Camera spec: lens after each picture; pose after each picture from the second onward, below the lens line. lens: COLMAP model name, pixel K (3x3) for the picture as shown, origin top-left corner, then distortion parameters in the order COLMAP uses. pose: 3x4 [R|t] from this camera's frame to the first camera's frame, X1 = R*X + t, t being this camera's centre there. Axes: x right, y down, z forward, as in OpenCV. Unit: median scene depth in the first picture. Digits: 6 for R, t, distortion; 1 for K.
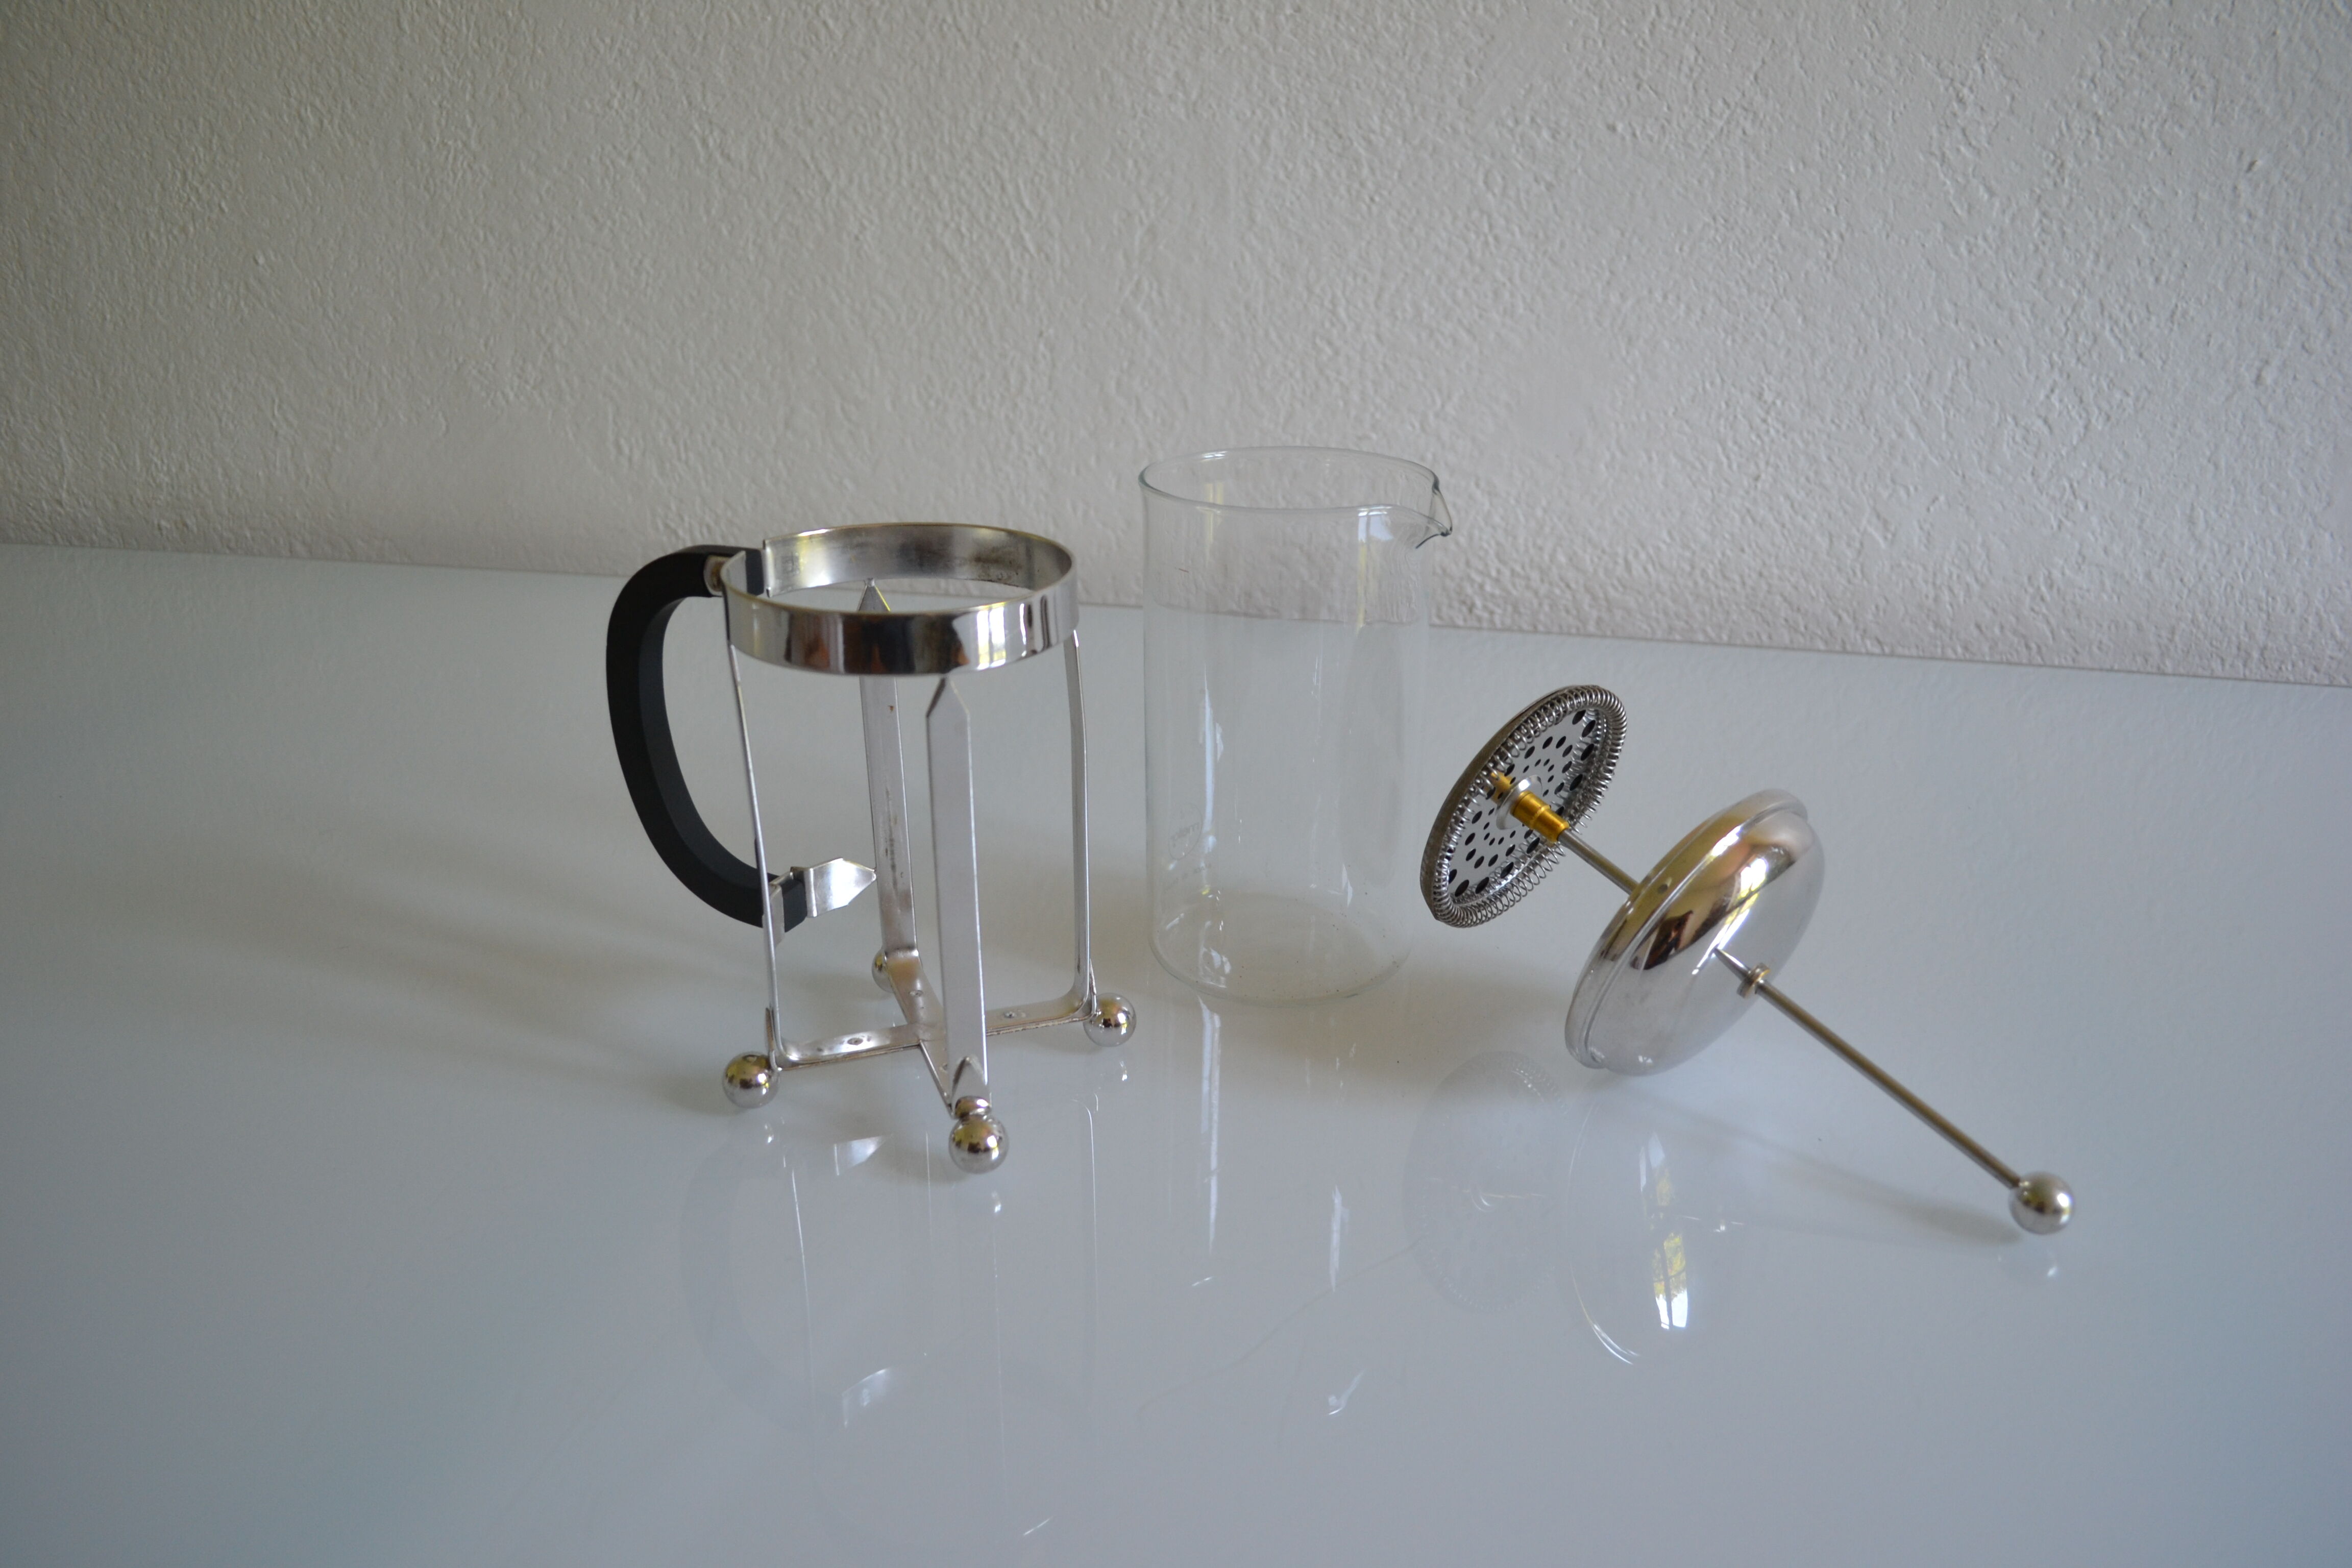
lens RADIAL K [[1748.7, 0, 1176.0], [0, 1748.7, 784.0], [0, 0, 1]] dist [-0.079572, 0.001262]
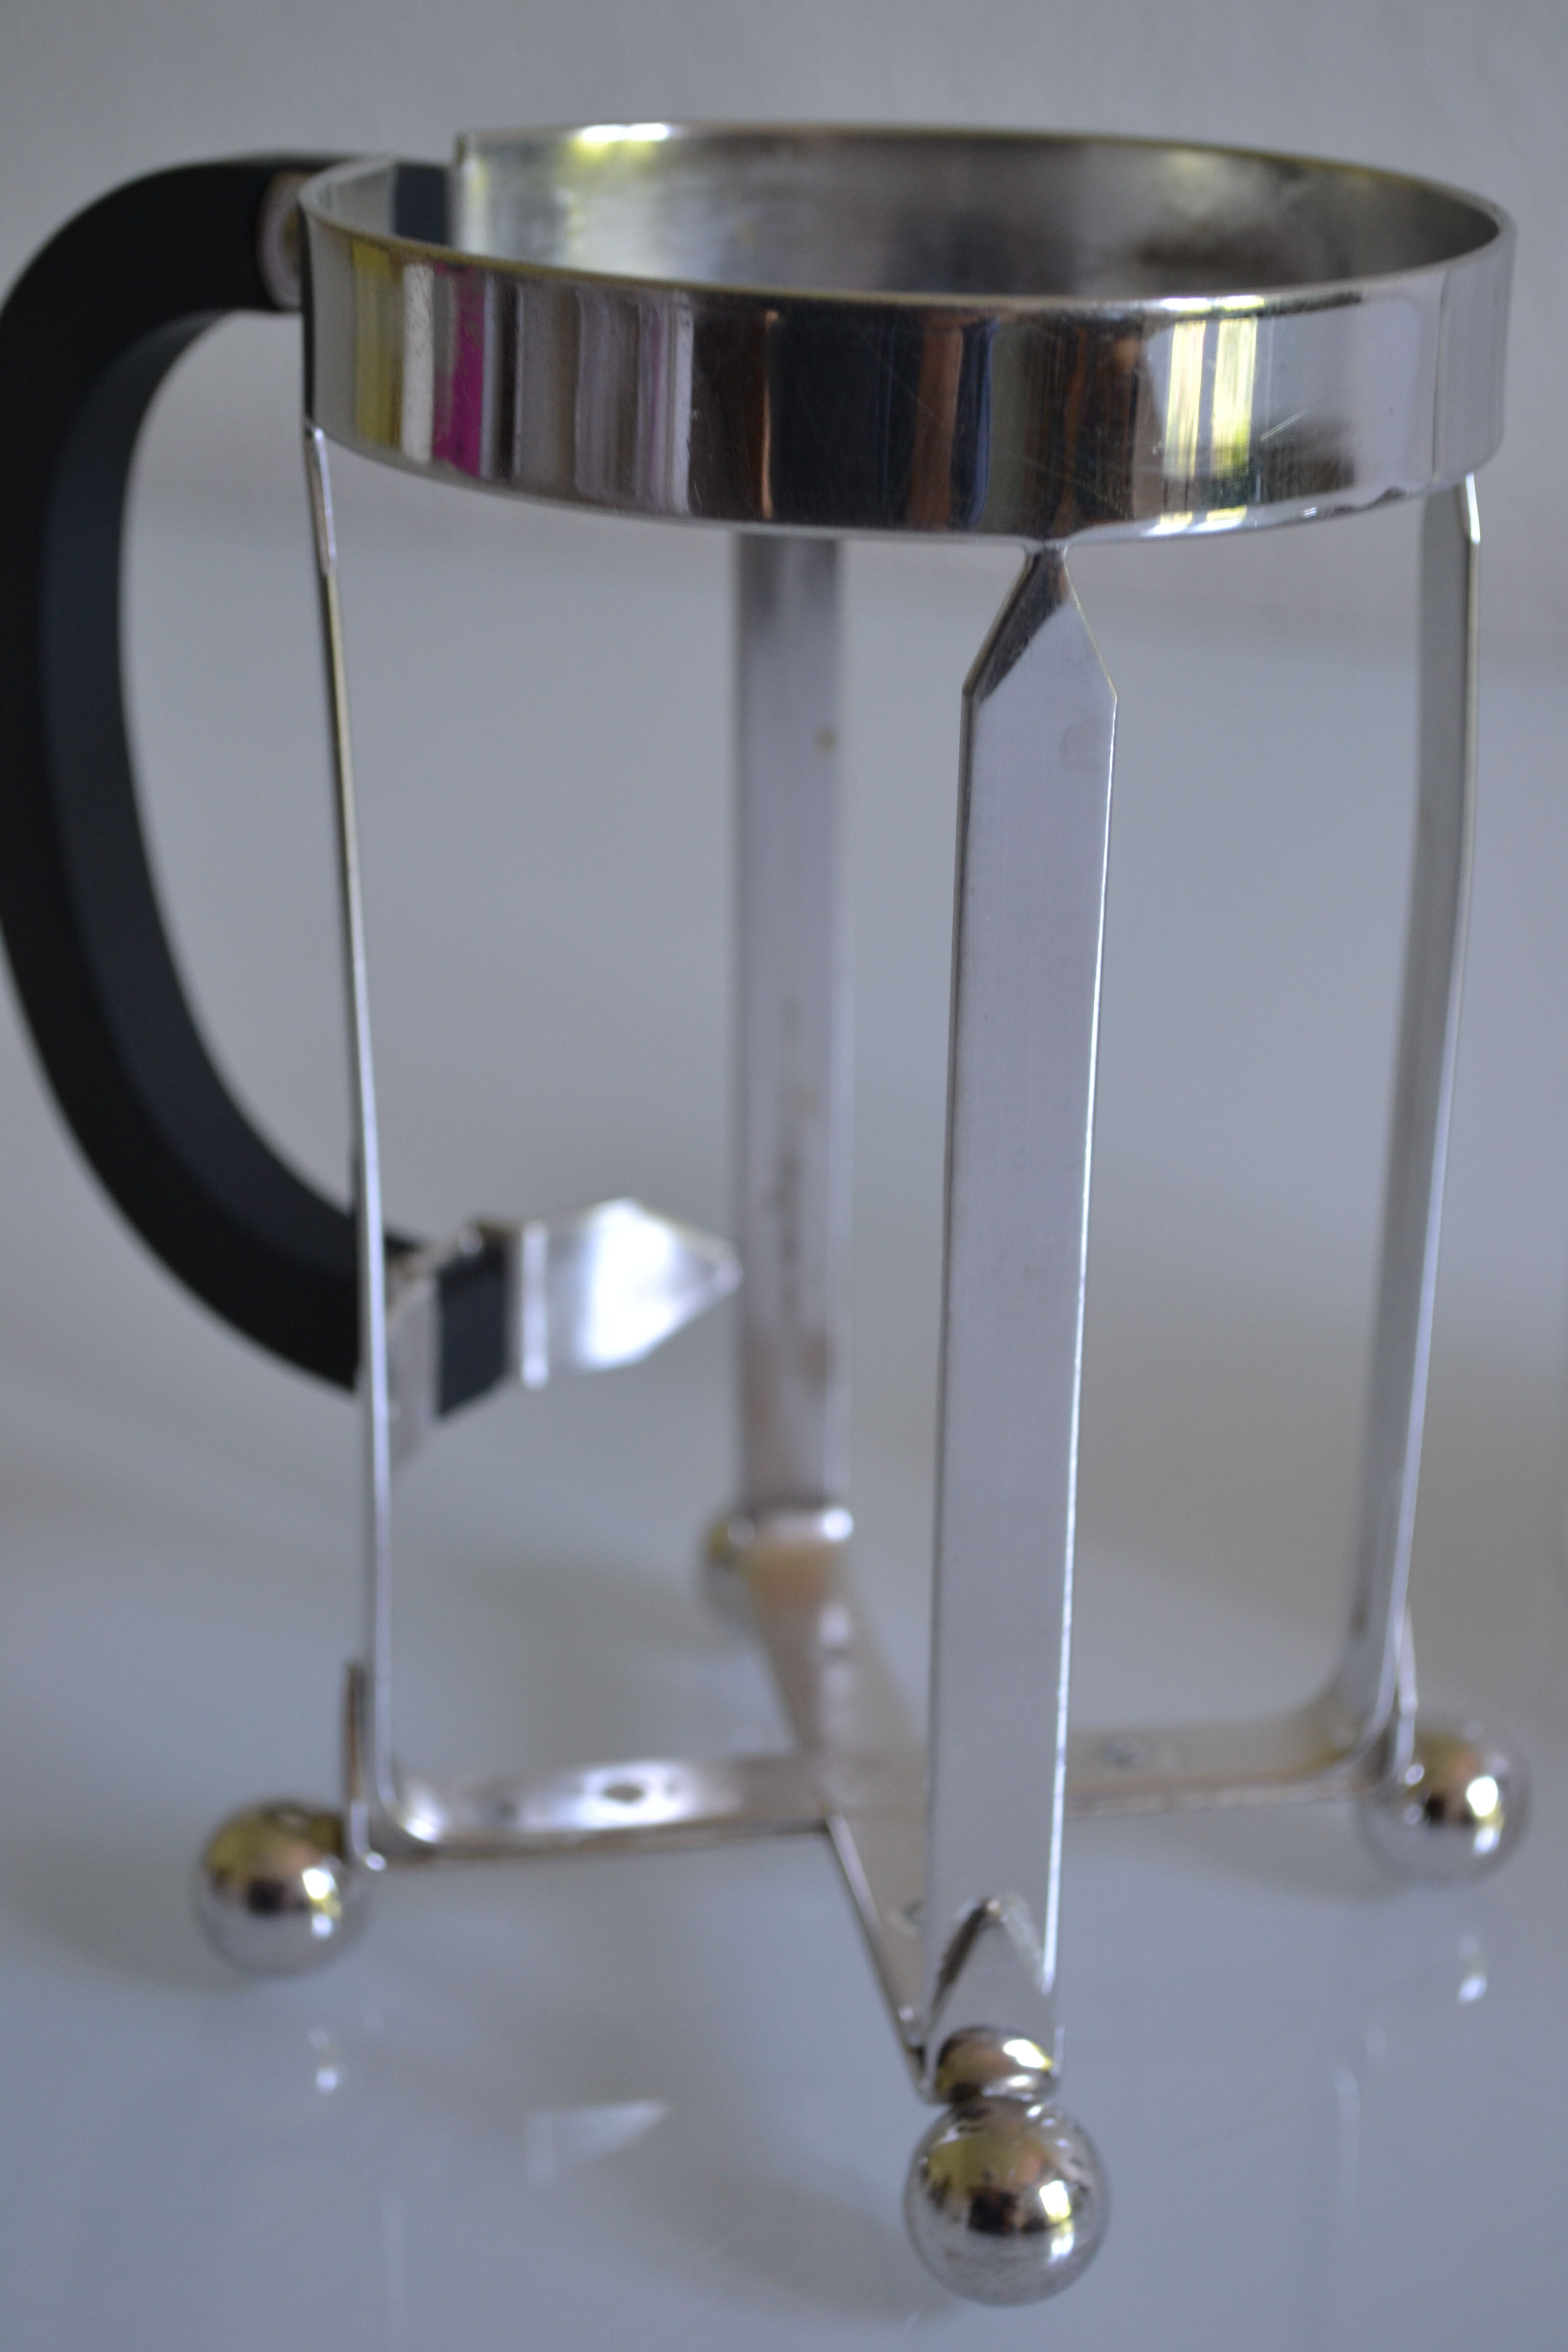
lens RADIAL K [[3791.0, 0, 784.0], [0, 3791.0, 1176.0], [0, 0, 1]] dist [-0.145721, 0.020855]
pose [[0.984479, 0.079510, -0.156458, -0.060871], [-0.079170, 0.996826, 0.008412, 0.030856], [0.156630, 0.004105, 0.987649, 0.345849]]
